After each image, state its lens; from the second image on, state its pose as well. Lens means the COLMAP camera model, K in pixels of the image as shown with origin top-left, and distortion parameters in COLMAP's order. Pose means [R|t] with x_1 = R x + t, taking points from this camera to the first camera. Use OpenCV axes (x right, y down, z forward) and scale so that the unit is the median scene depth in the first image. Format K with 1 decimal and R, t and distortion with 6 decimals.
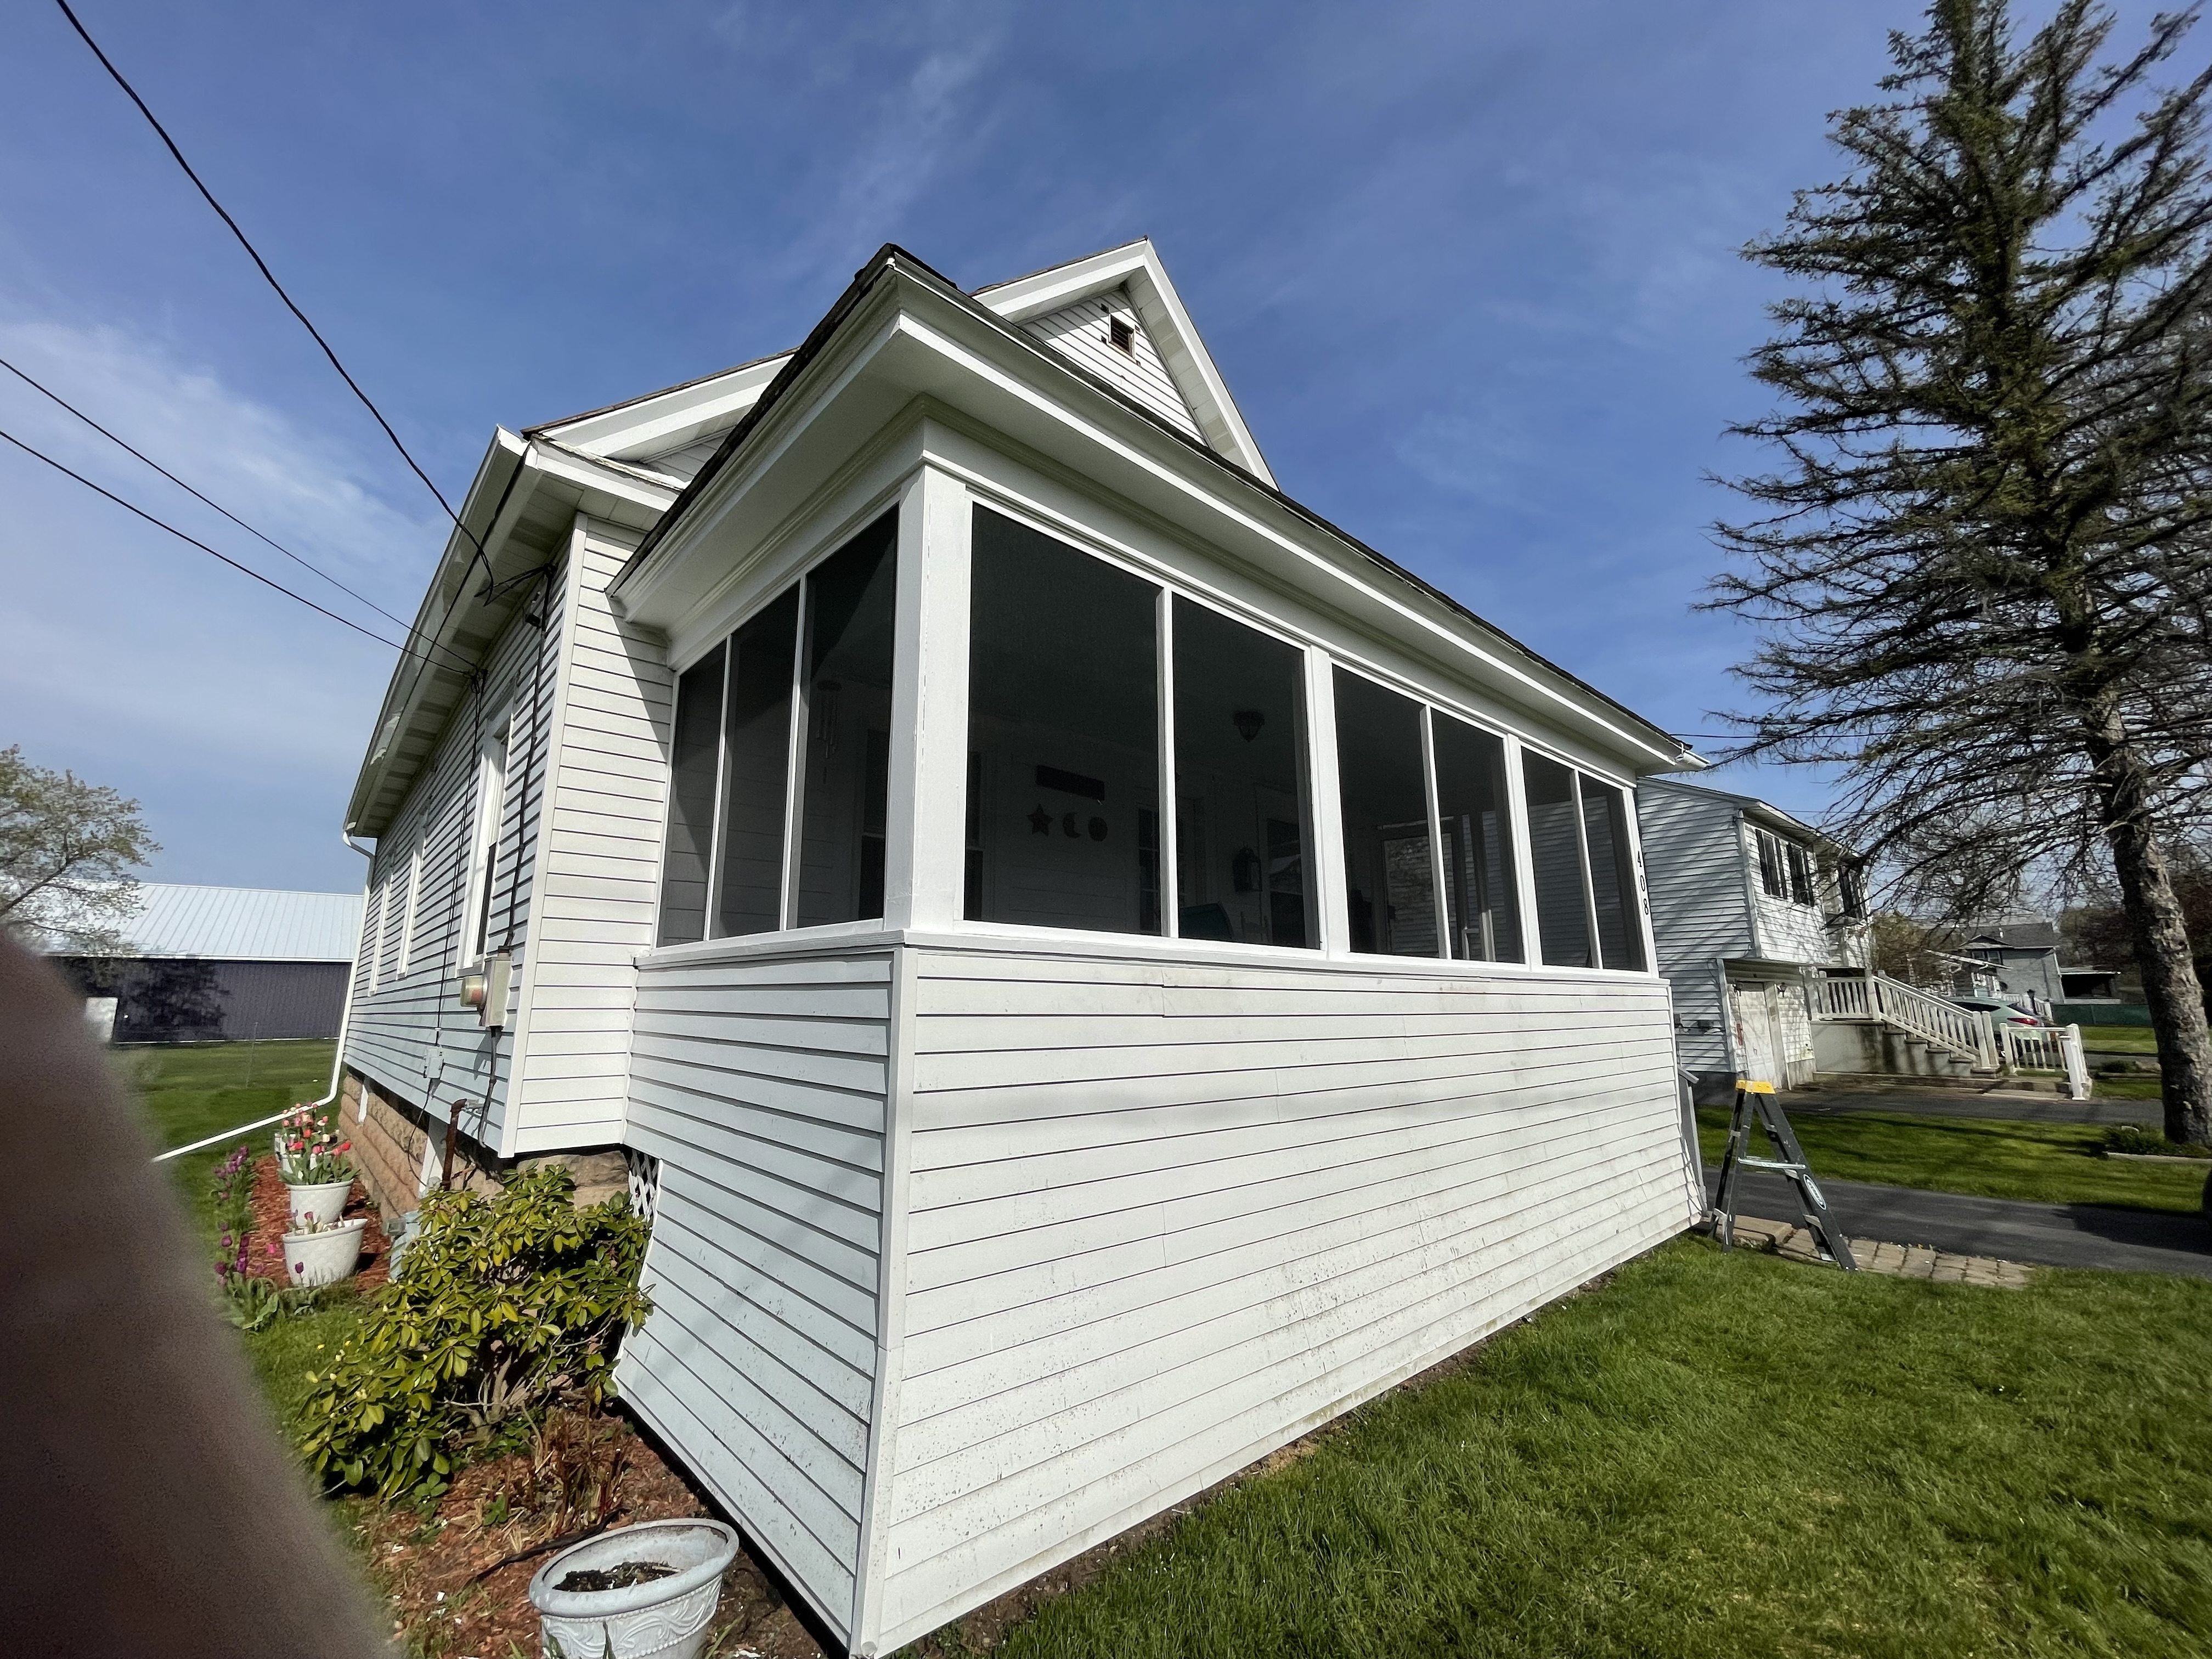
lens RADIAL K [[892.2, 0, 1106.0], [0, 892.2, 829.5], [0, 0, 1]] dist [-0.026549, 0.010735]
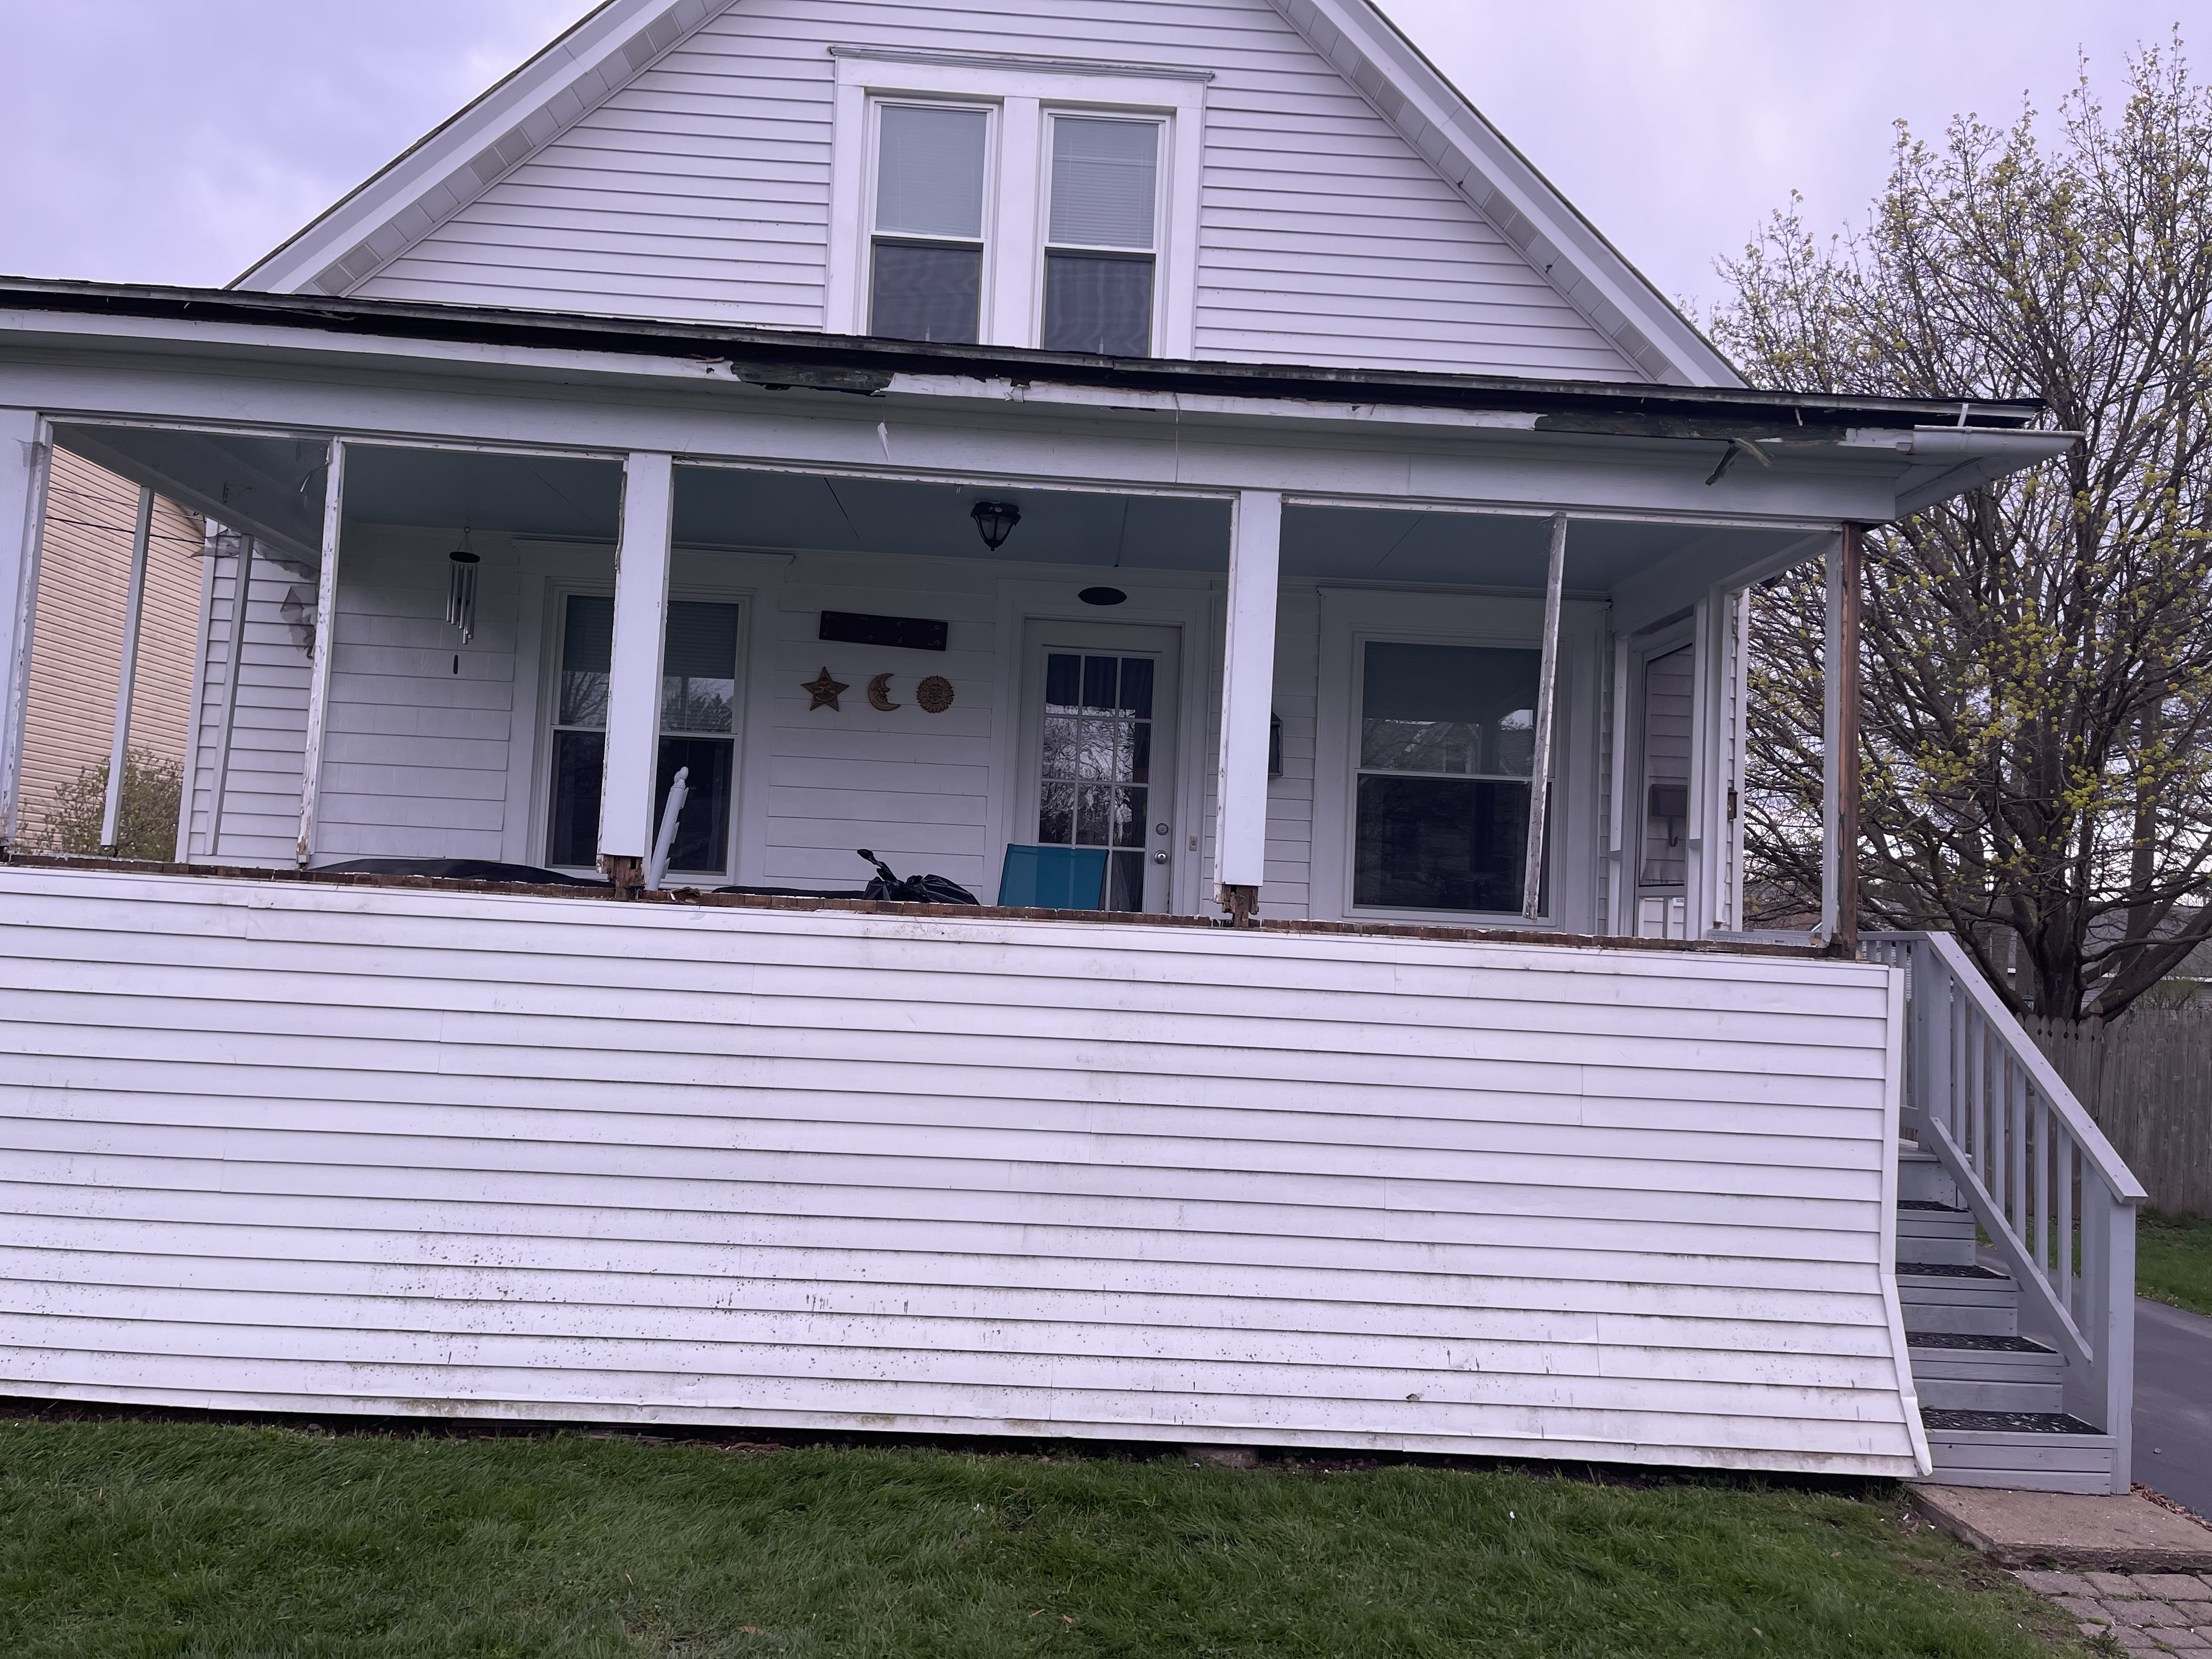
lens RADIAL K [[1650.3, 0, 1106.0], [0, 1650.3, 829.5], [0, 0, 1]] dist [0.032491, -0.003784]
pose [[0.761460, 0.009253, -0.648146, 1.051064], [0.061876, 0.994295, 0.086889, 0.000624], [0.645252, -0.106267, 0.756543, 0.147346]]
